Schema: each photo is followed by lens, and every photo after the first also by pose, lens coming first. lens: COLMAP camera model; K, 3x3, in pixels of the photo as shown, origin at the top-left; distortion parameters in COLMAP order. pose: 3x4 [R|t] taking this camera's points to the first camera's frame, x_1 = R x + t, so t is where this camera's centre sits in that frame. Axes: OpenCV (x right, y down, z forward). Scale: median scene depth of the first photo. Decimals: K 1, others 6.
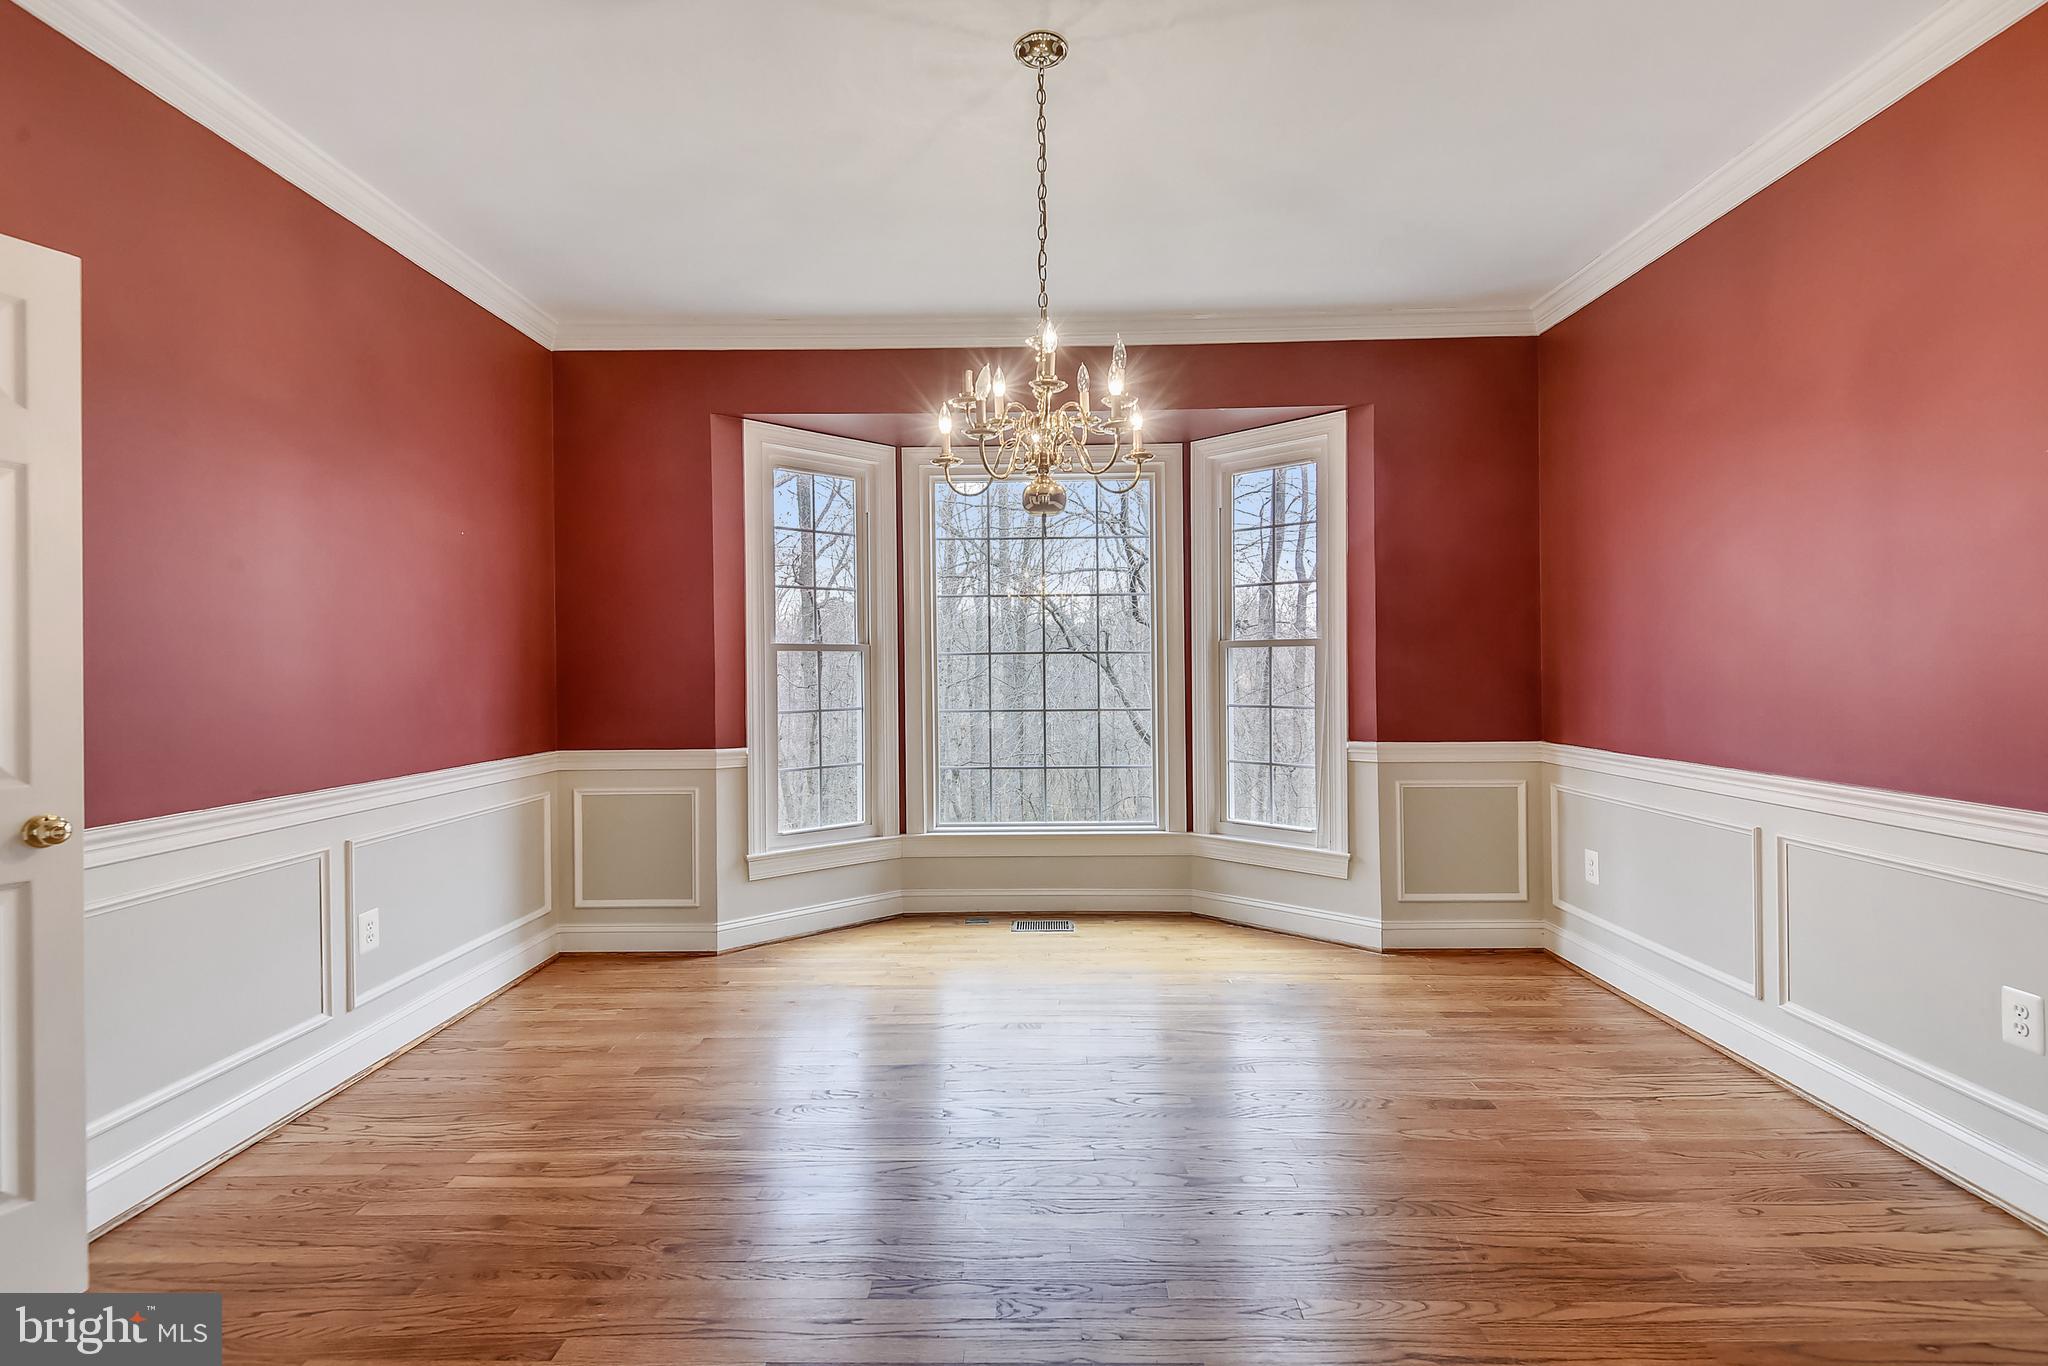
lens RADIAL K [[1094.1, 0, 958.0], [0, 1094.1, 673.2], [0, 0, 1]] dist [0.001119, -0.000080]
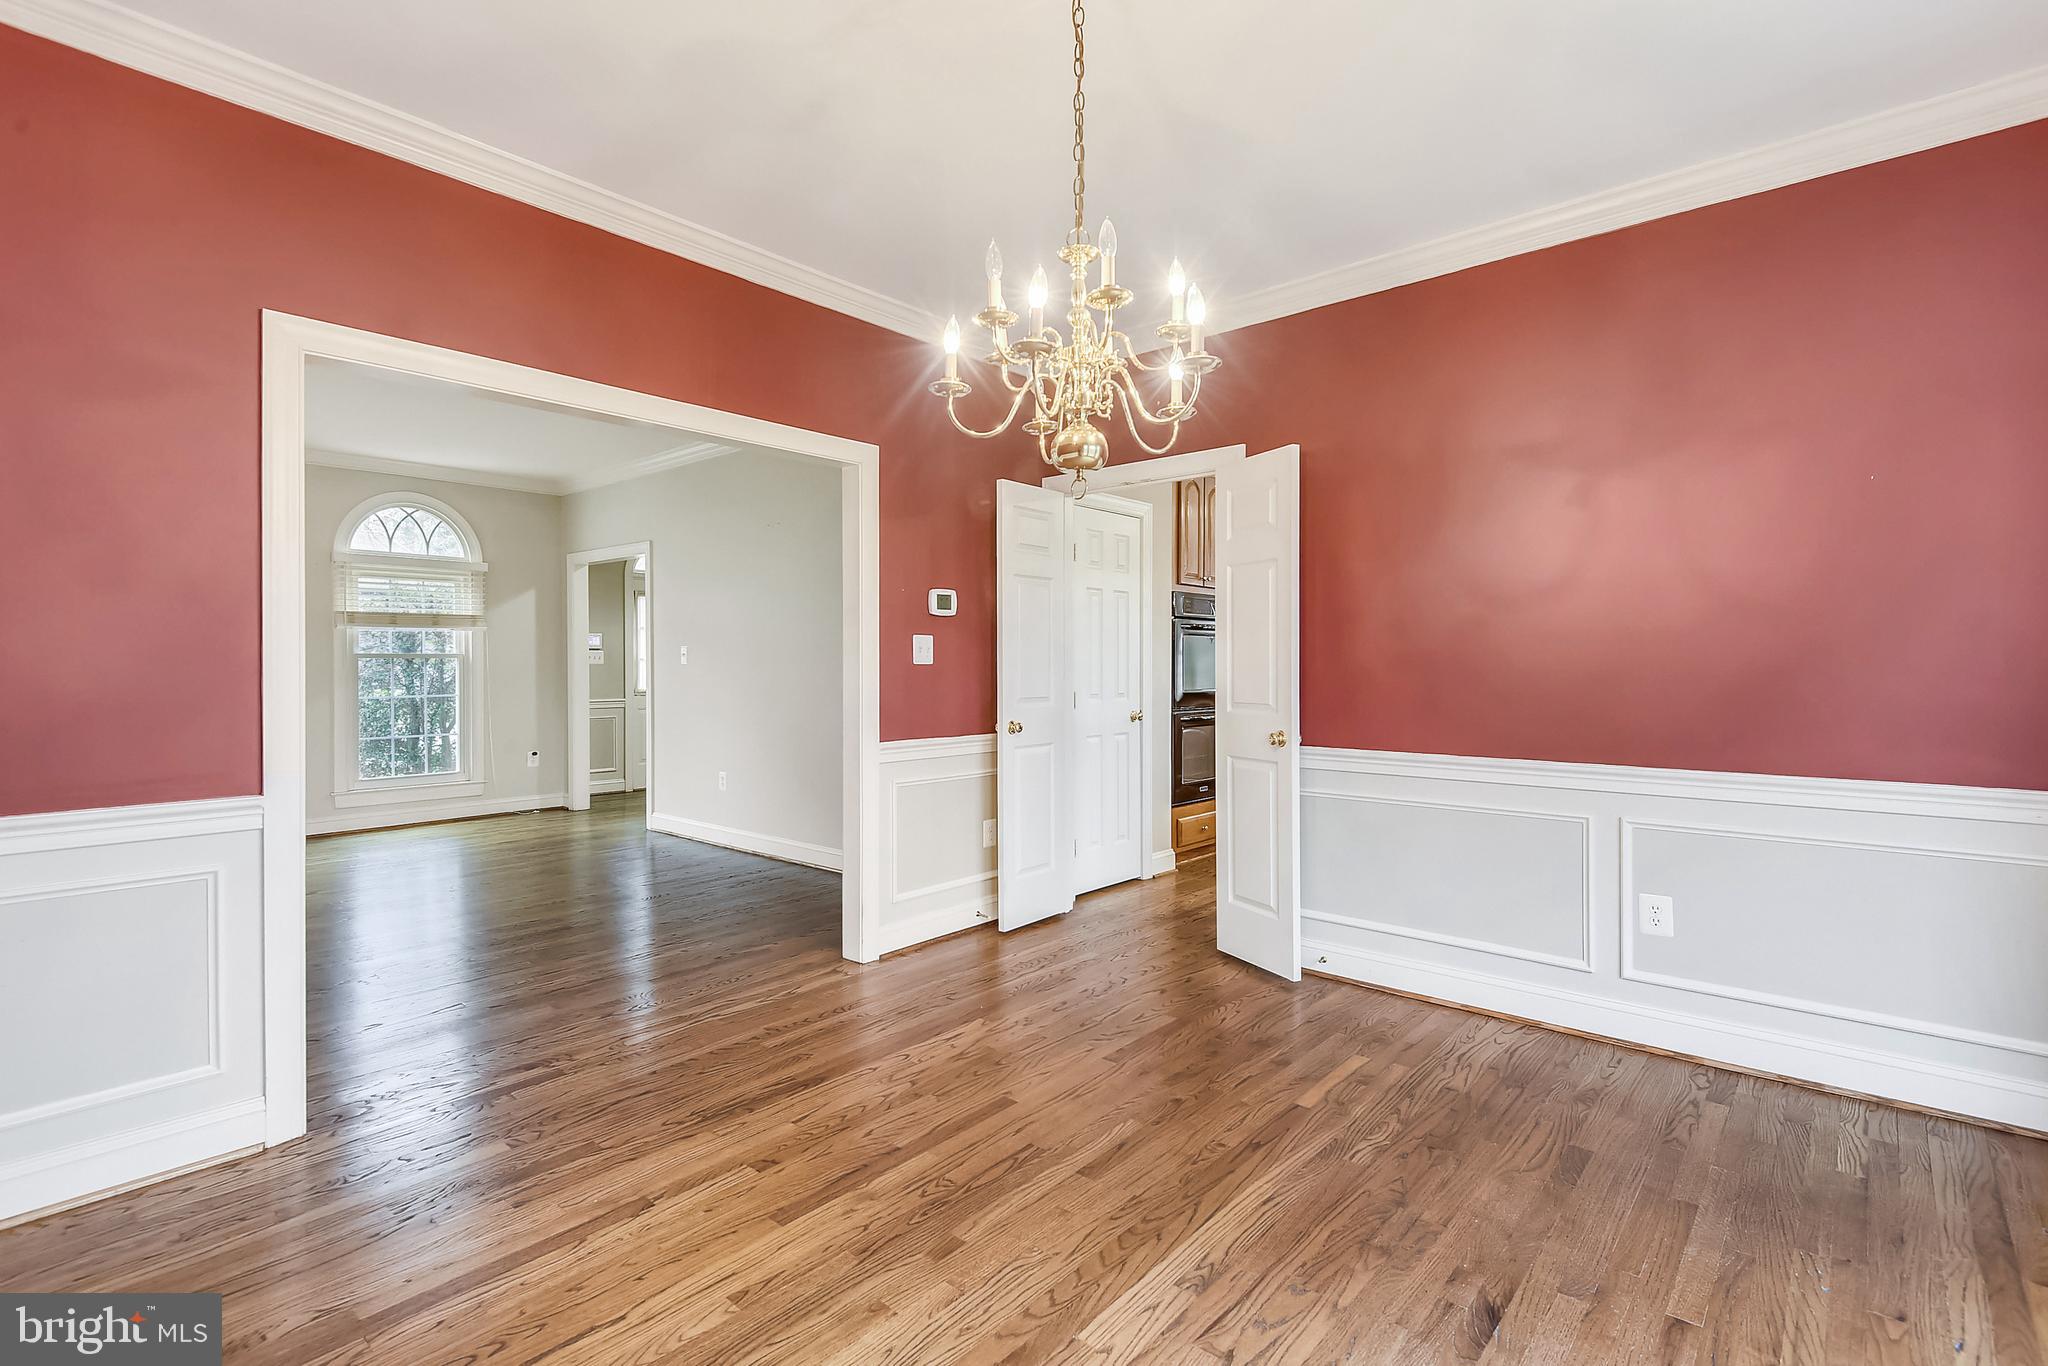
lens RADIAL K [[961.3, 0, 1011.7], [0, 961.3, 671.3], [0, 0, 1]] dist [0.005695, -0.000214]
pose [[-0.655237, 0.015553, -0.755263, 0.618891], [0.005021, 0.999856, 0.016234, -0.008735], [0.755407, 0.006845, -0.655220, 1.345502]]
